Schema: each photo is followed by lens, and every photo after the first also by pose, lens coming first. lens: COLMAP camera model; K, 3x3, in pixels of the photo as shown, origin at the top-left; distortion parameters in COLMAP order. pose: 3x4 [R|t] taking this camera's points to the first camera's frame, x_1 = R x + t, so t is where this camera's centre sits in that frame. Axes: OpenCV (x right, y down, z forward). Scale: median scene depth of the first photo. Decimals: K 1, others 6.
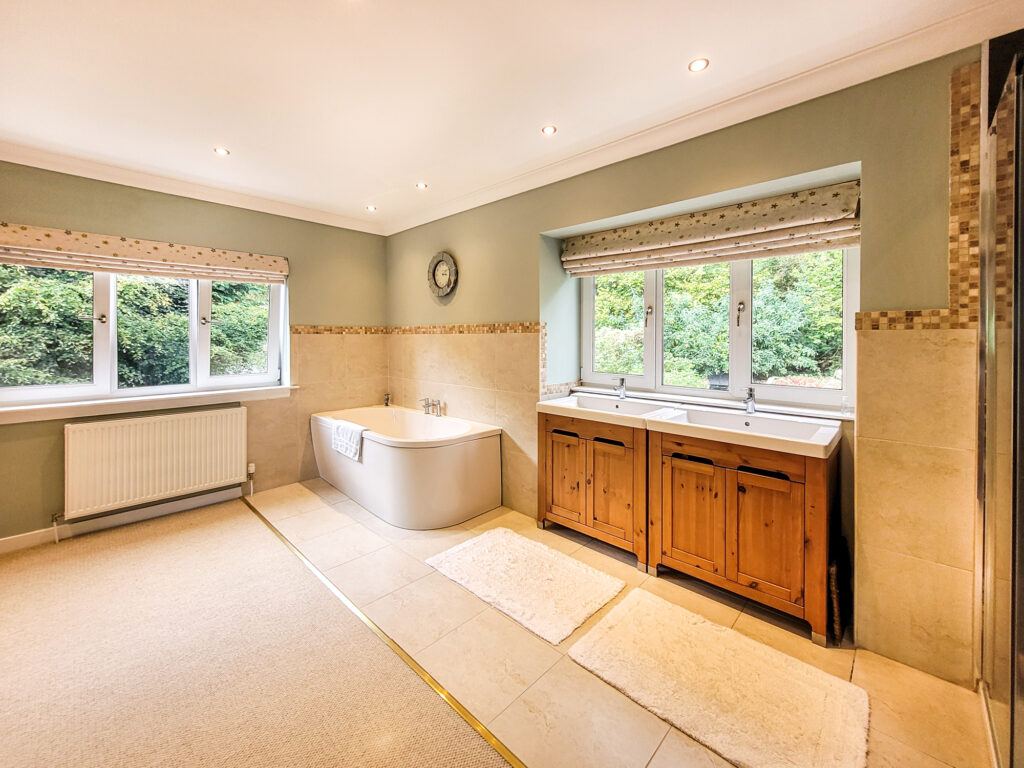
lens RADIAL K [[415.4, 0, 516.3], [0, 415.4, 382.0], [0, 0, 1]] dist [0.003401, 0.000032]
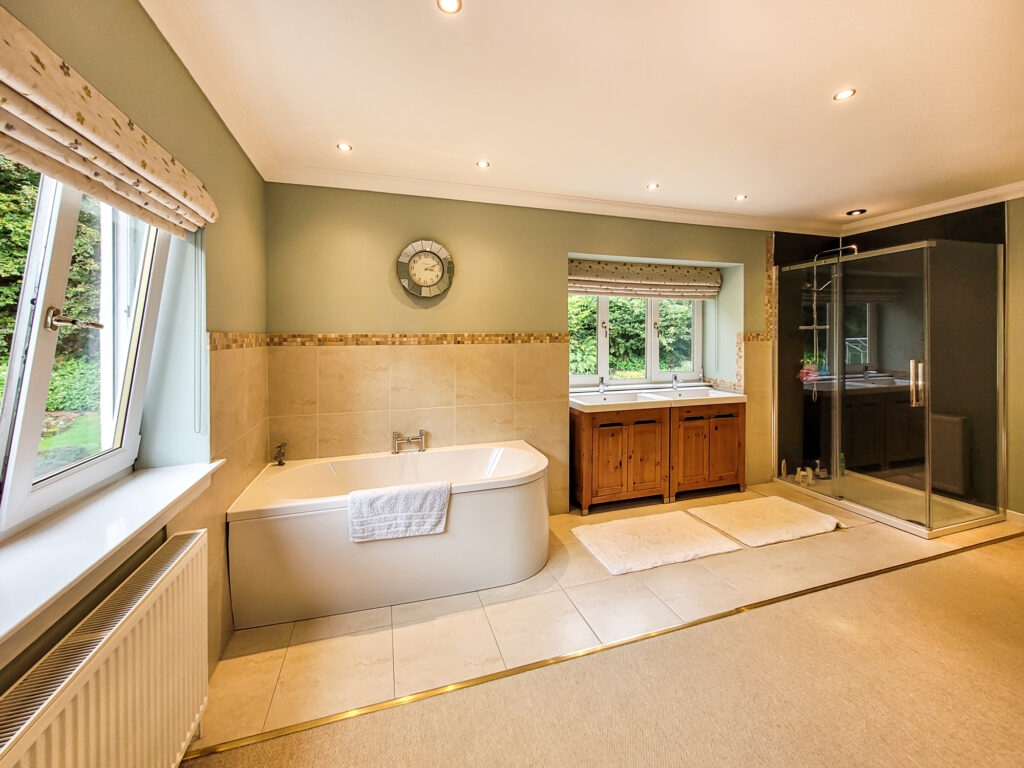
lens RADIAL K [[415.4, 0, 517.7], [0, 415.4, 384.4], [0, 0, 1]] dist [0.003401, 0.000032]
pose [[0.472411, -0.096174, 0.876115, -1.002703], [0.102803, 0.993257, 0.053601, -0.083284], [-0.875362, 0.064745, 0.479113, 0.606965]]
